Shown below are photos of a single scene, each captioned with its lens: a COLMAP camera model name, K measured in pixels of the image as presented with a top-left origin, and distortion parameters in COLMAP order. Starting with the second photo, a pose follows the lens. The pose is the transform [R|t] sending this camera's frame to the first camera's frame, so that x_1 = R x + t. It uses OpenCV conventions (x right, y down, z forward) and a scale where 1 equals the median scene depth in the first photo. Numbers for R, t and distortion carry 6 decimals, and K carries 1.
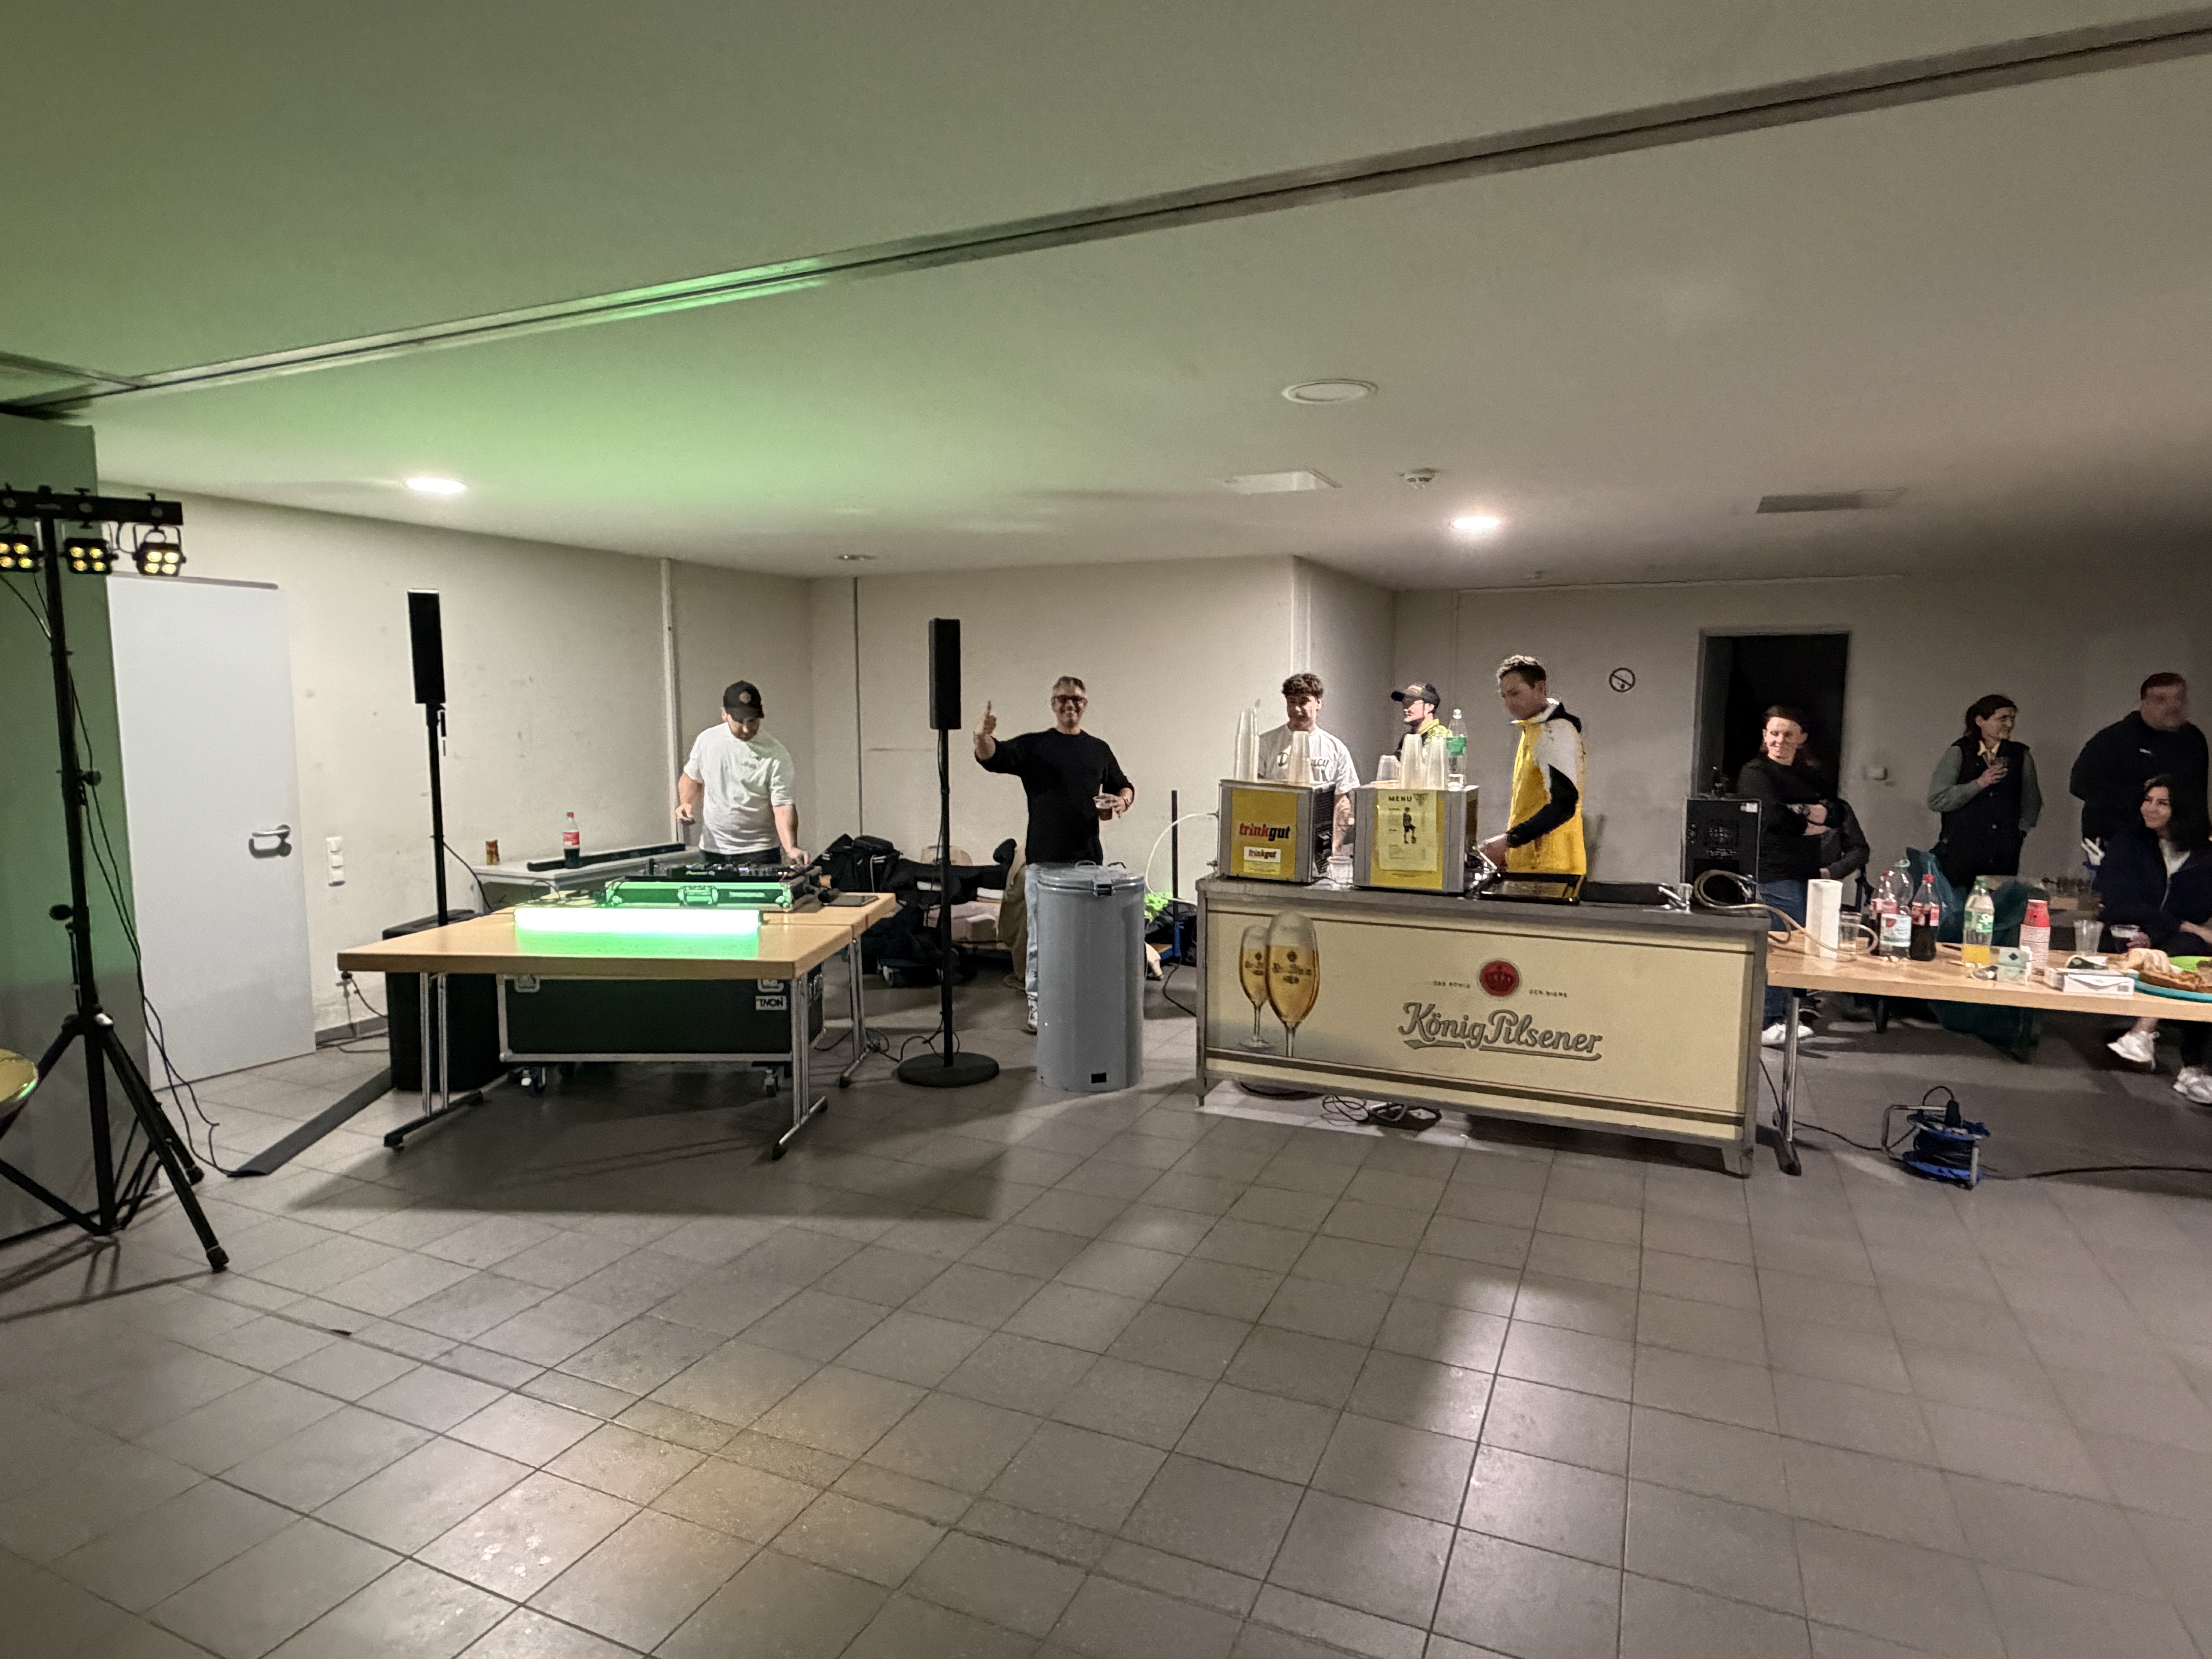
lens RADIAL K [[1251.4, 0, 1111.2], [0, 1251.4, 828.7], [0, 0, 1]] dist [0.009561, -0.000433]
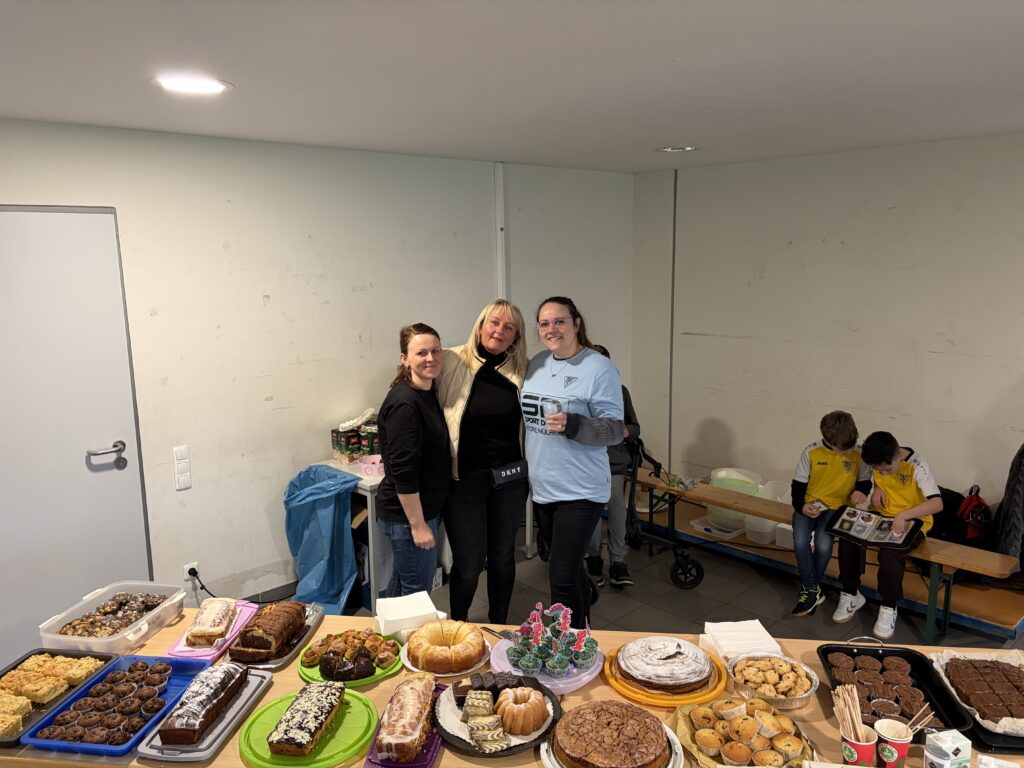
lens RADIAL K [[776.8, 0, 510.1], [0, 776.8, 387.0], [0, 0, 1]] dist [0.018873, -0.008520]
pose [[0.924266, 0.048981, -0.378595, -0.159059], [-0.022226, 0.996957, 0.074721, -0.136114], [0.381102, -0.060647, 0.922542, 0.693014]]
